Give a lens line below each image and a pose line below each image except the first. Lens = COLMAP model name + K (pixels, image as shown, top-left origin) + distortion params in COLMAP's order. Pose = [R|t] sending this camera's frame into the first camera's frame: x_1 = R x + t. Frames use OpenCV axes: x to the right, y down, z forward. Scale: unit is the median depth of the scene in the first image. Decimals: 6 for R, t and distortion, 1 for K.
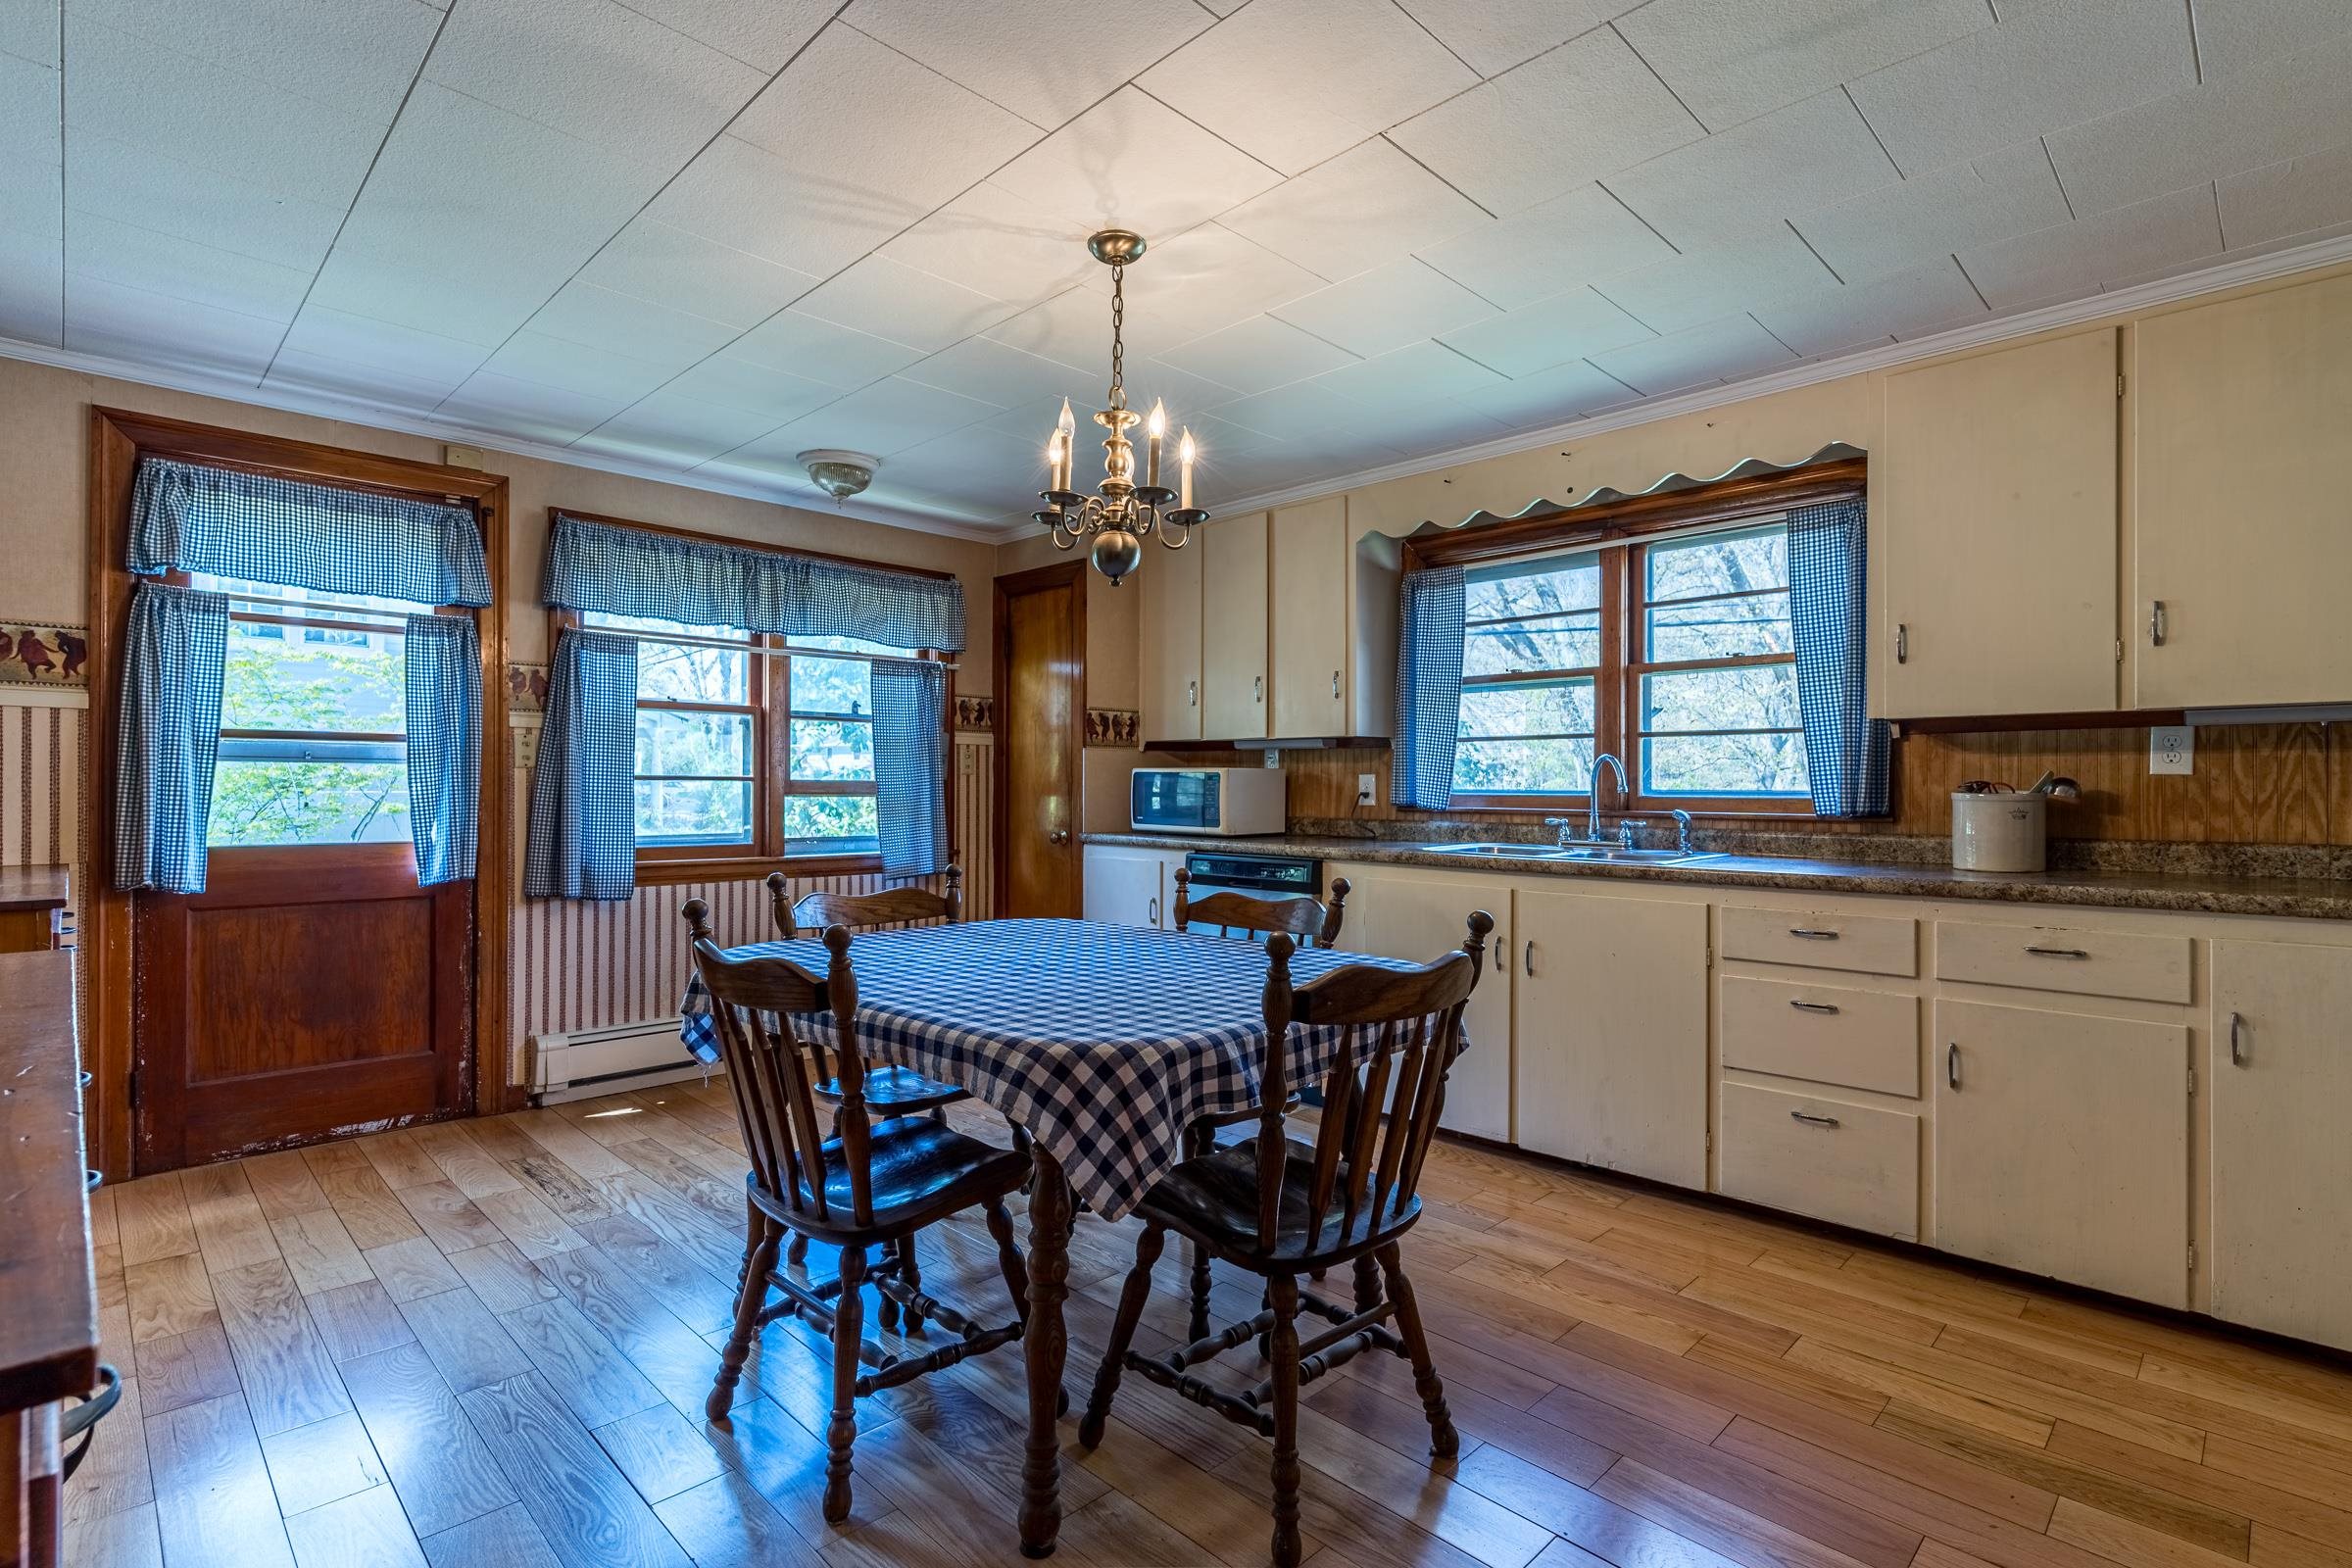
lens RADIAL K [[1131.9, 0, 1180.6], [0, 1131.9, 787.7], [0, 0, 1]] dist [0.002218, -0.000119]
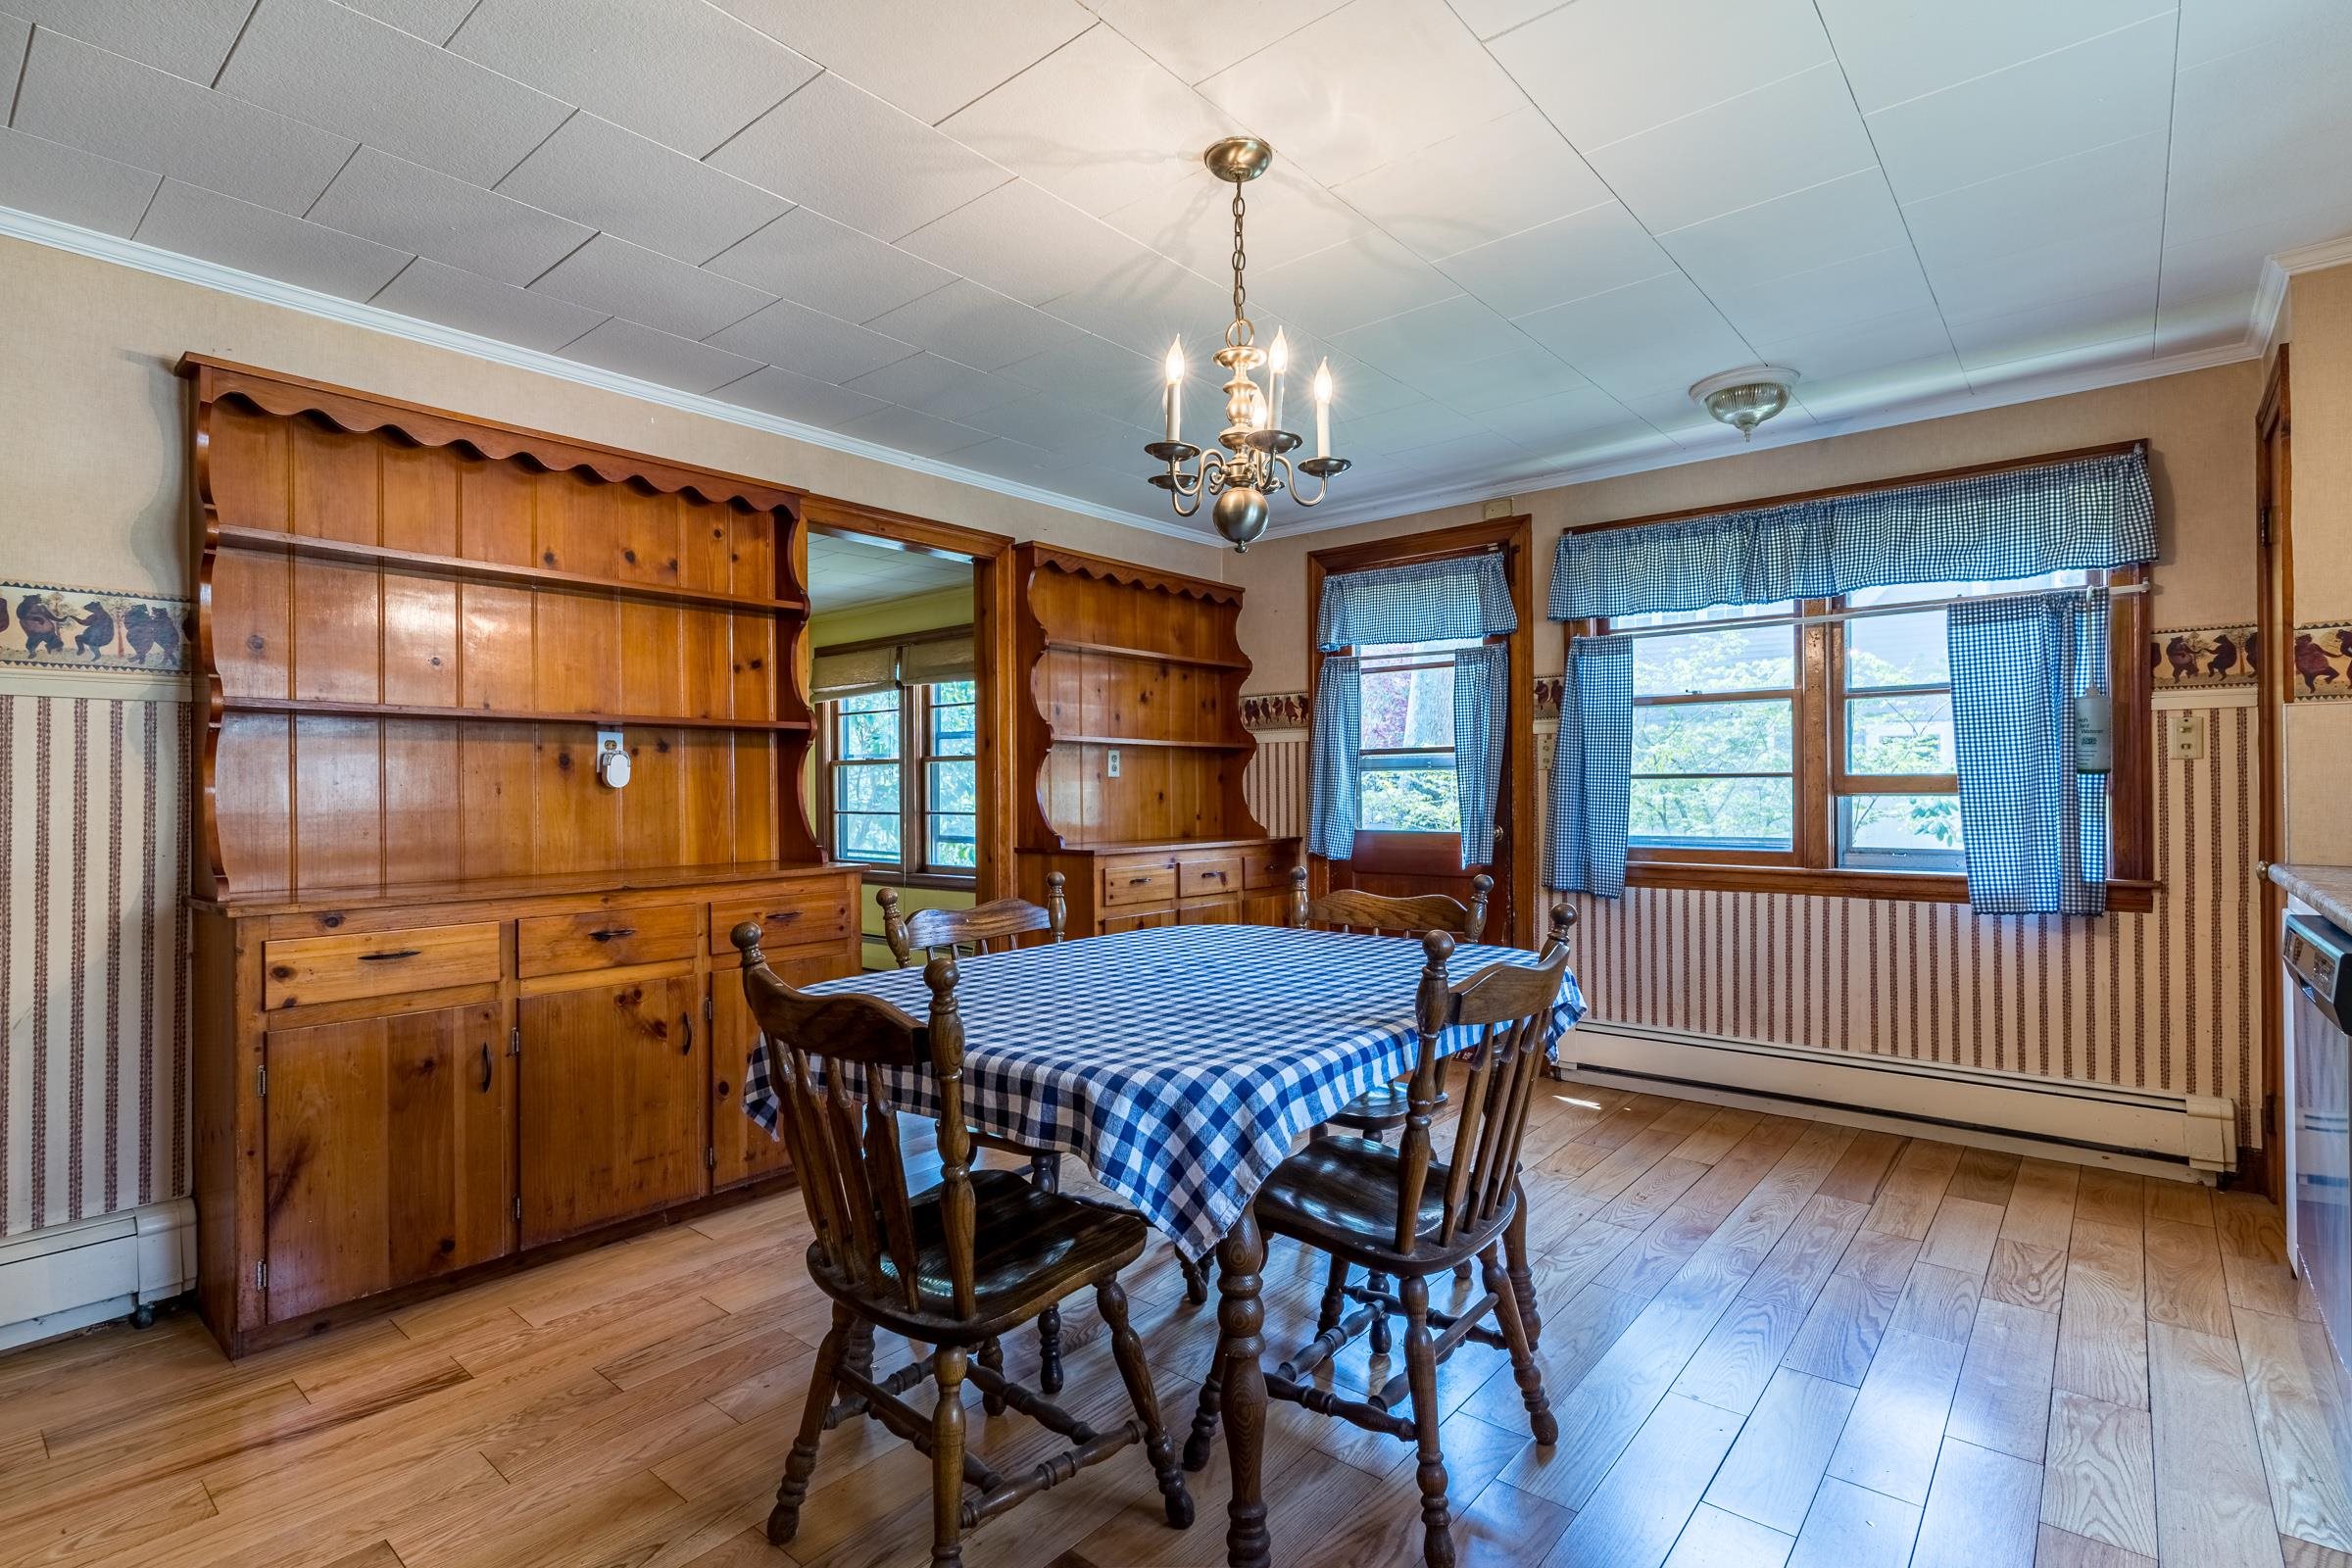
lens RADIAL K [[1131.9, 0, 1180.2], [0, 1131.9, 787.5], [0, 0, 1]] dist [0.002218, -0.000119]
pose [[0.076805, -0.006667, -0.997024, 0.478337], [0.008529, 0.999945, -0.006030, 0.003313], [0.997010, -0.008040, 0.076857, 0.532272]]
